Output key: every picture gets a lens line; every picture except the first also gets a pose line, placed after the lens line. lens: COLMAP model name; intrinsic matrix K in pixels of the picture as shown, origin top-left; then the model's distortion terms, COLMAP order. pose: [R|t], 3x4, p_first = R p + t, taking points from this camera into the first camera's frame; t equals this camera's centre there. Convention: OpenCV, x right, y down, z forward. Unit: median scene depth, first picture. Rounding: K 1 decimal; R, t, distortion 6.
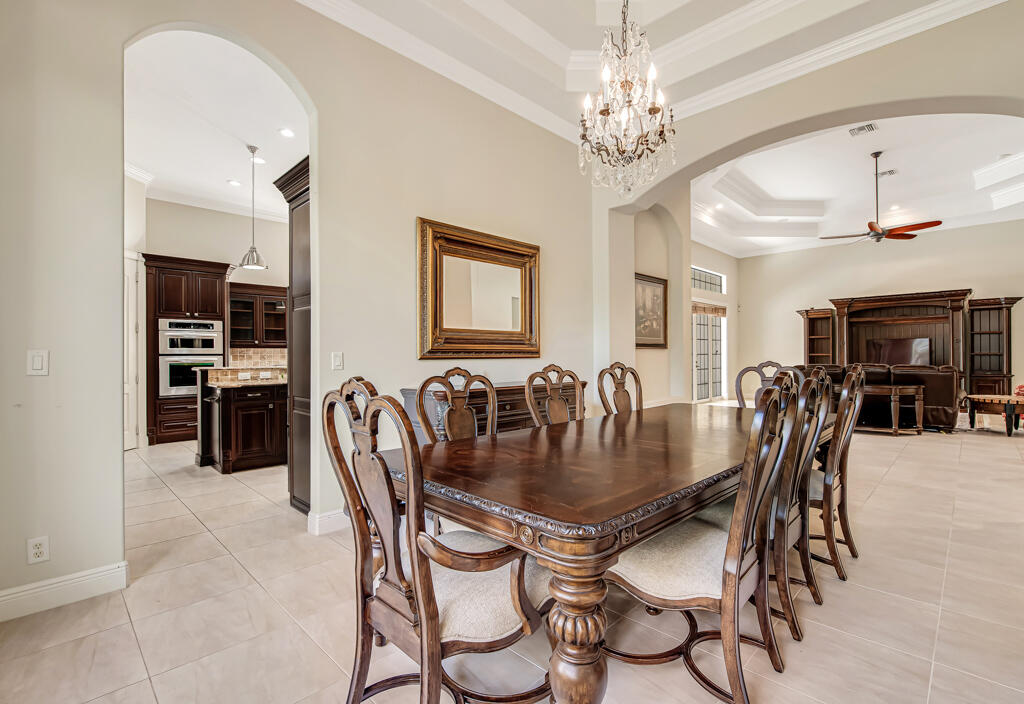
lens RADIAL K [[469.7, 0, 515.6], [0, 469.7, 353.6], [0, 0, 1]] dist [-0.003270, -0.000188]
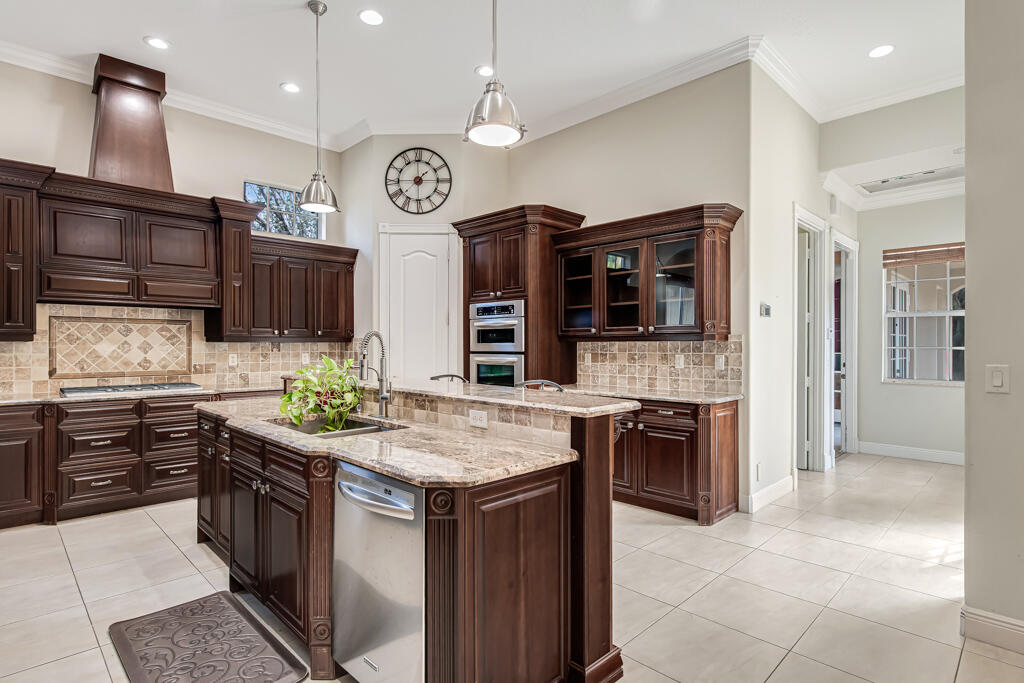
lens RADIAL K [[523.8, 0, 514.3], [0, 523.8, 342.6], [0, 0, 1]] dist [-0.004727, -0.000545]
pose [[-0.006167, 0.008989, -0.999941, 0.075356], [0.006132, 0.999941, 0.008952, -0.018030], [0.999962, -0.006076, -0.006222, 0.990266]]
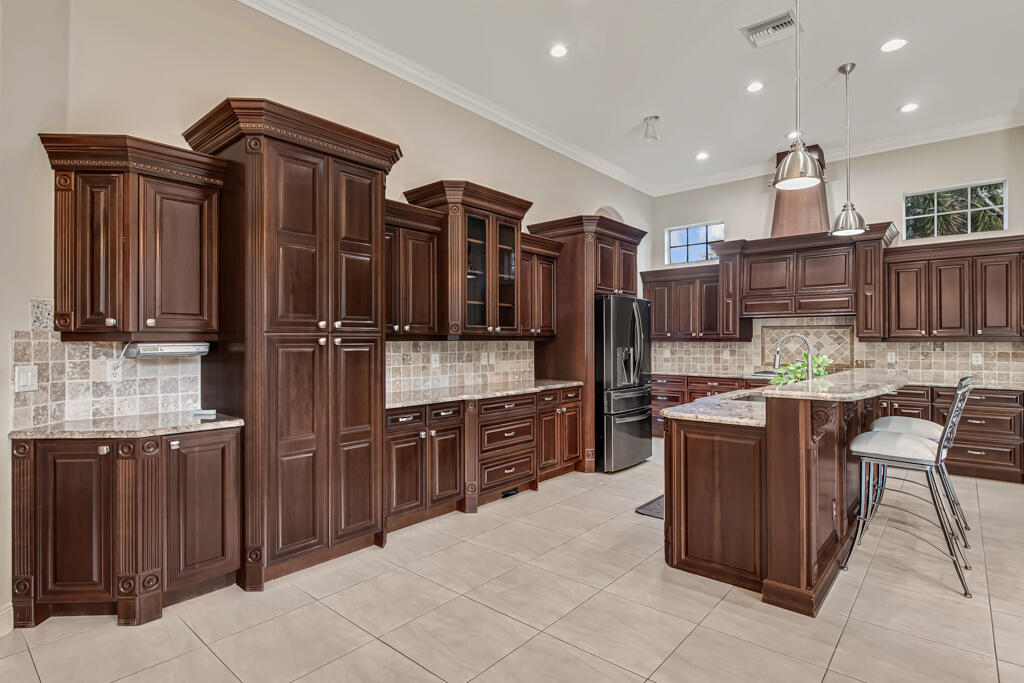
lens RADIAL K [[523.8, 0, 513.6], [0, 523.8, 342.0], [0, 0, 1]] dist [-0.004727, -0.000545]
pose [[-0.997725, 0.009657, -0.066715, -0.151274], [0.010252, 0.999911, -0.008580, -0.003663], [0.066626, -0.009244, -0.997735, 2.299906]]
